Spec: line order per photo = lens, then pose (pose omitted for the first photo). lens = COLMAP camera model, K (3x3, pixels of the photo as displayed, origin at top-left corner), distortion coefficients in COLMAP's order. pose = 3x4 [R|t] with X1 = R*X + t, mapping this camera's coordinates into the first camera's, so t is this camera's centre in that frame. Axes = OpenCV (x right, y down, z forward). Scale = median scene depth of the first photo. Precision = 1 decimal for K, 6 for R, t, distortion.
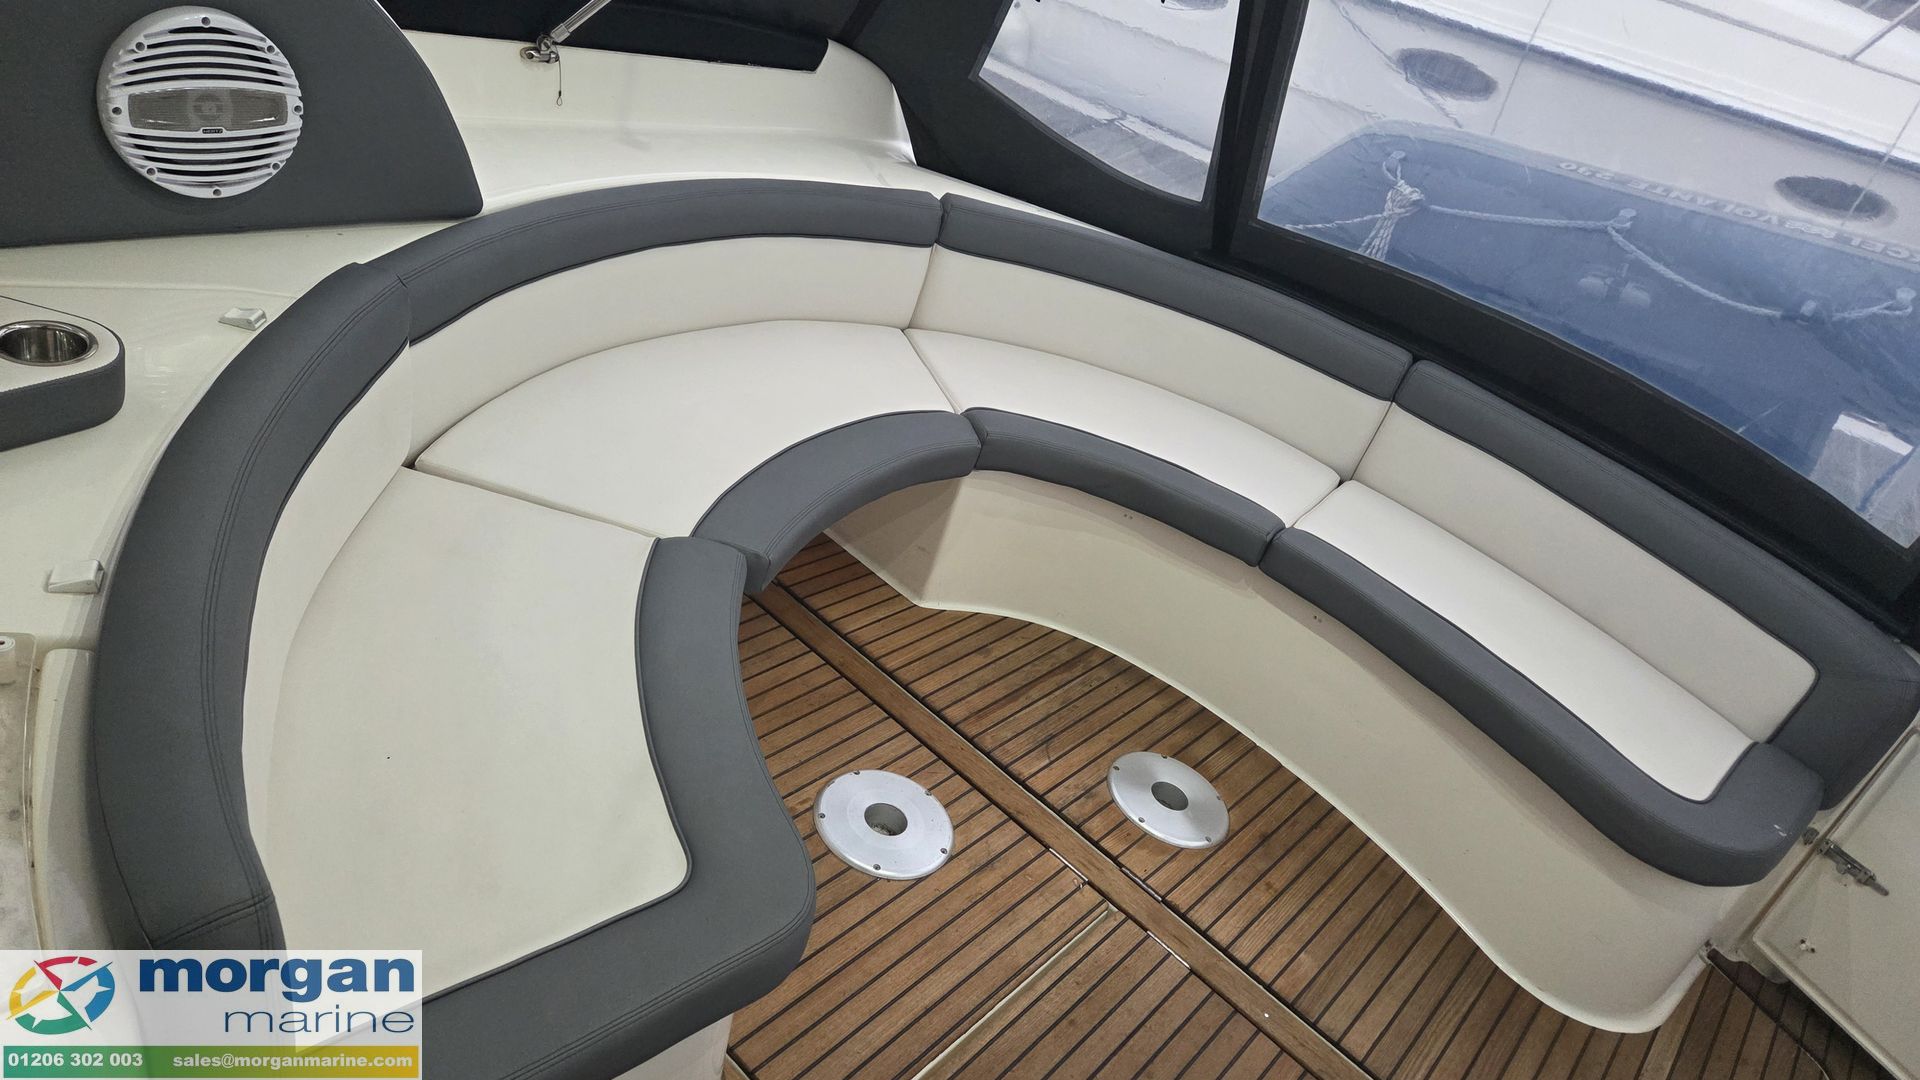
lens RADIAL K [[1315.9, 0, 936.4], [0, 1315.9, 541.9], [0, 0, 1]] dist [0.097397, -0.063906]
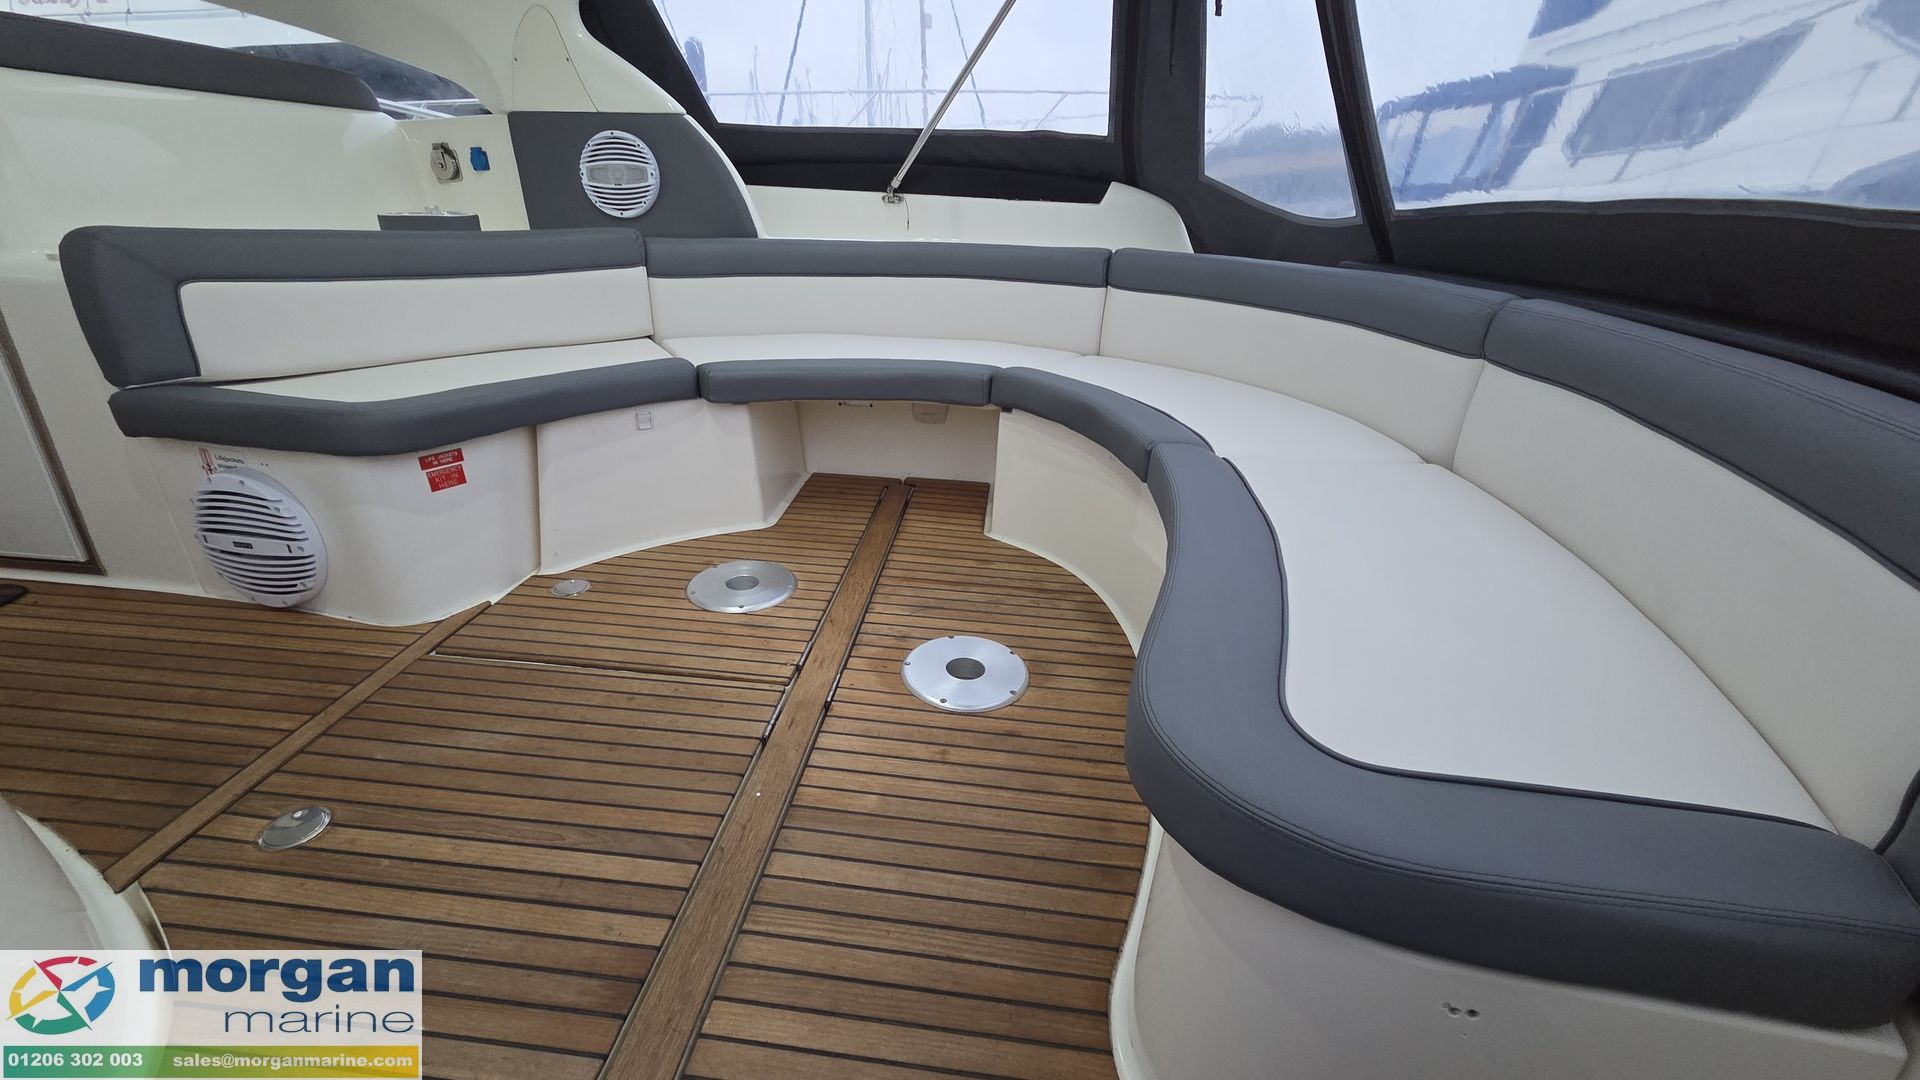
lens RADIAL K [[758.8, 0, 913.6], [0, 758.8, 541.3], [0, 0, 1]] dist [0.008467, 0.000003]
pose [[0.549777, 0.094610, -0.829936, 0.666798], [-0.323701, 0.940059, -0.107266, 0.186769], [0.770041, 0.327623, 0.547448, 0.659420]]
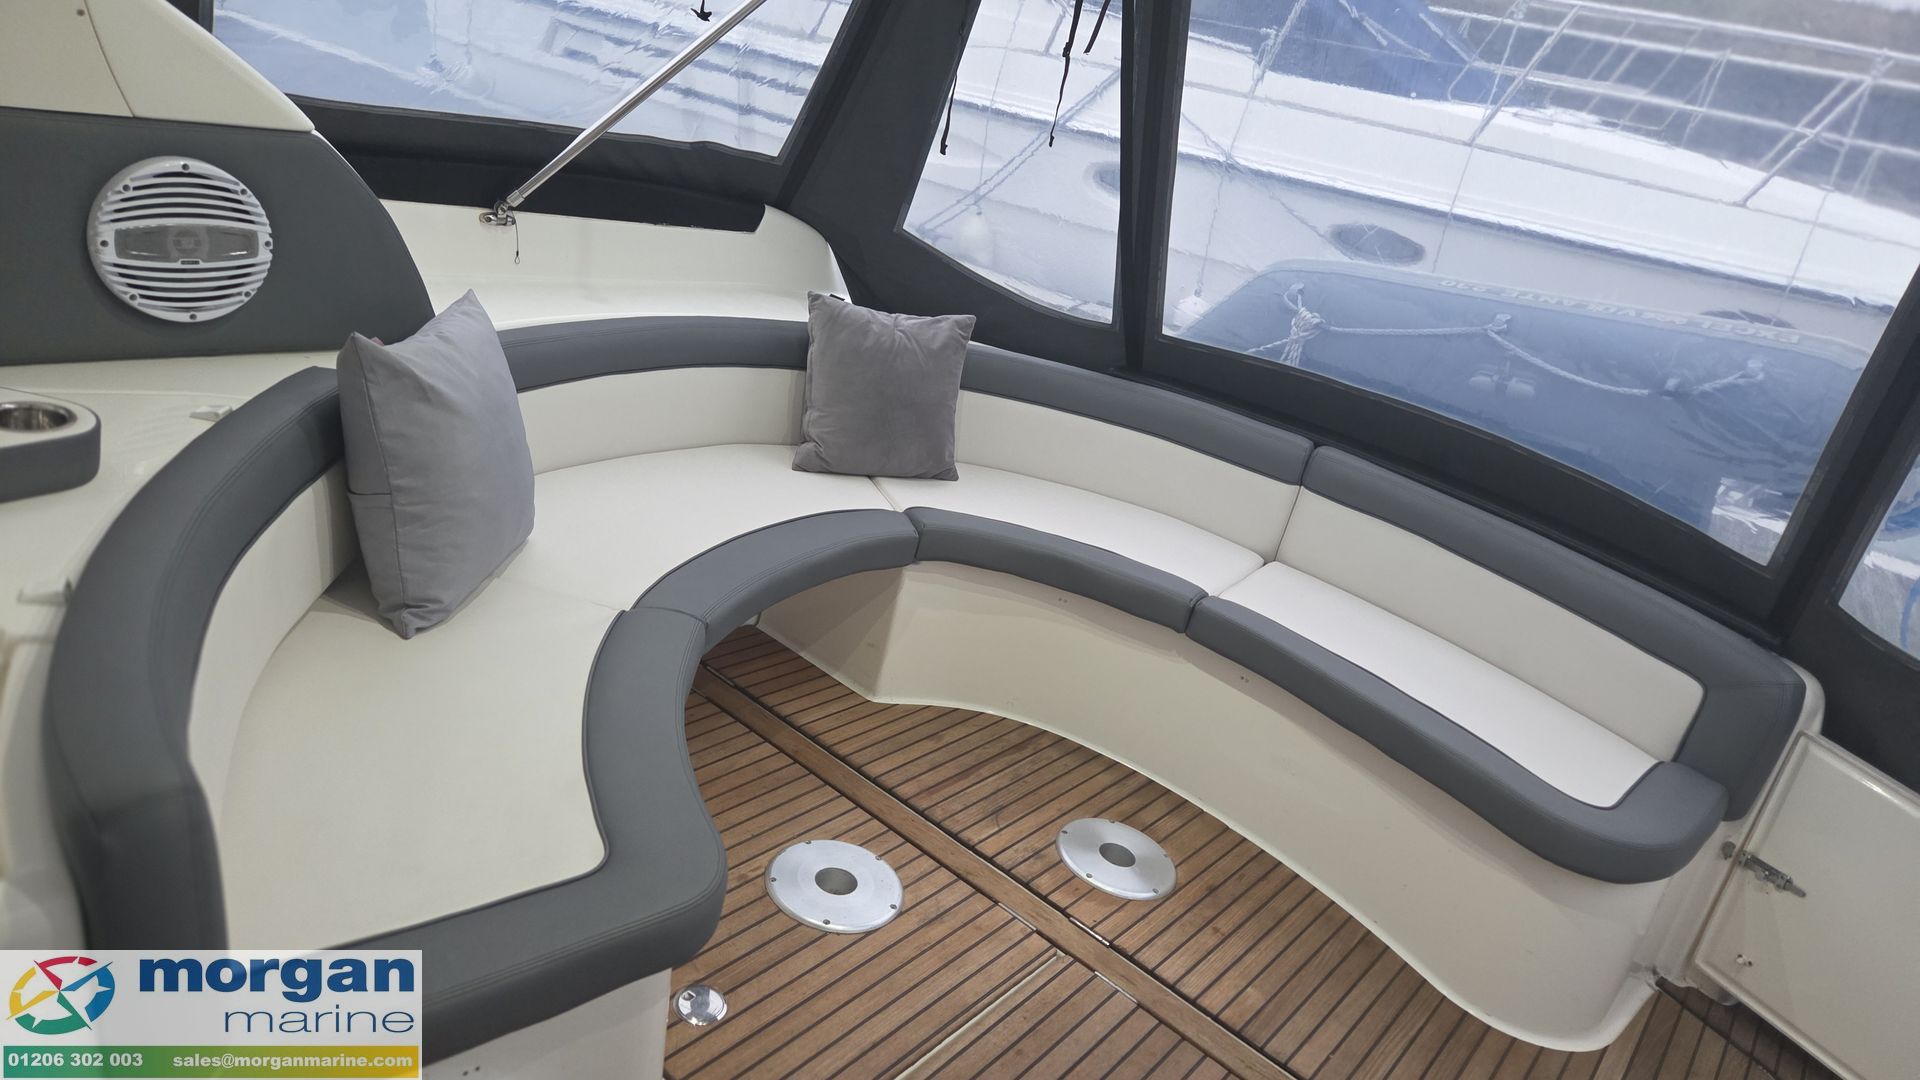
lens RADIAL K [[1321.7, 0, 961.5], [0, 1321.7, 535.0], [0, 0, 1]] dist [0.099961, -0.056200]
pose [[0.997548, -0.067168, 0.019672, 0.054431], [0.069500, 0.983827, -0.165088, 0.116251], [-0.008265, 0.166051, 0.986083, -0.069204]]
